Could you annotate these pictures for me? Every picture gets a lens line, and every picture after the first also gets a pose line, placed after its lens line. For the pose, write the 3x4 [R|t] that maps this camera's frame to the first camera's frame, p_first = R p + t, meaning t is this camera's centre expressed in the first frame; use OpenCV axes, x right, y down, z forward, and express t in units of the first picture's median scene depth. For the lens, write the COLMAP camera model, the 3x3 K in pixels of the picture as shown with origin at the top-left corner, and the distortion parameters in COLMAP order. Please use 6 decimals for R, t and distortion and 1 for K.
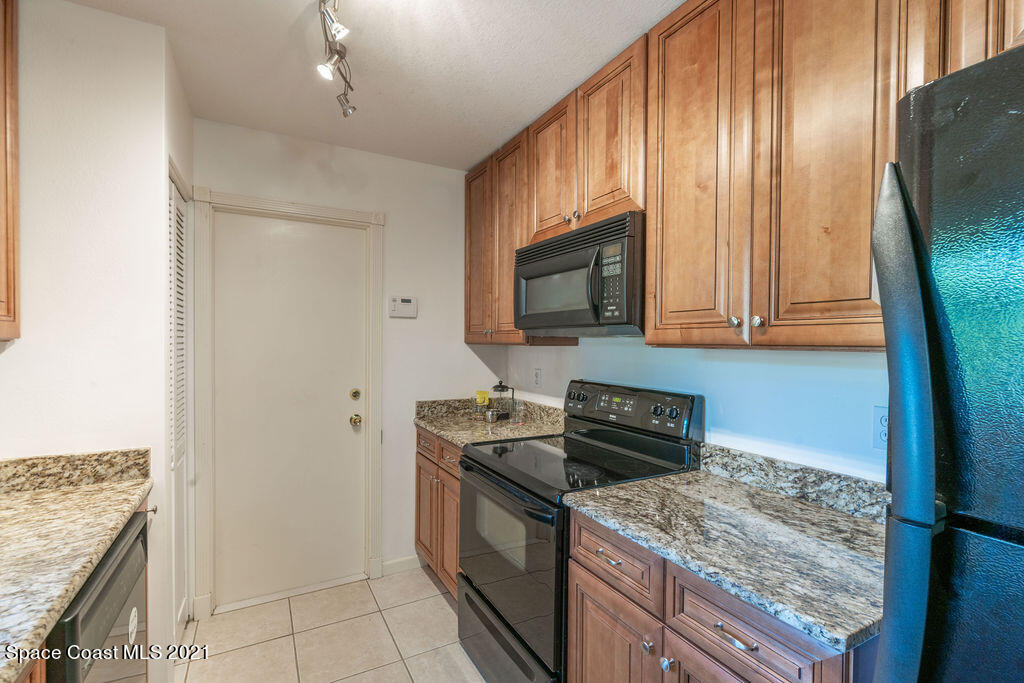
lens RADIAL K [[461.0, 0, 498.9], [0, 461.0, 349.2], [0, 0, 1]] dist [0.003268, -0.000512]
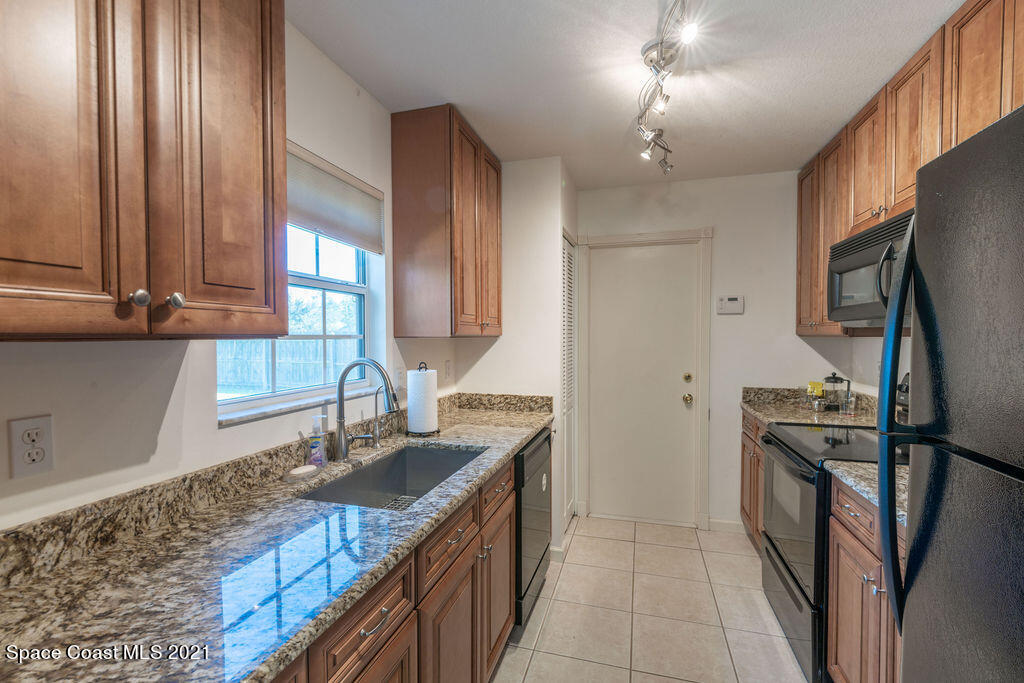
lens RADIAL K [[461.0, 0, 498.9], [0, 461.0, 349.2], [0, 0, 1]] dist [0.003268, -0.000512]
pose [[0.707430, 0.009672, -0.706717, 0.272581], [-0.002004, 0.999930, 0.011679, 0.010124], [0.706780, -0.006846, 0.707400, -0.312523]]
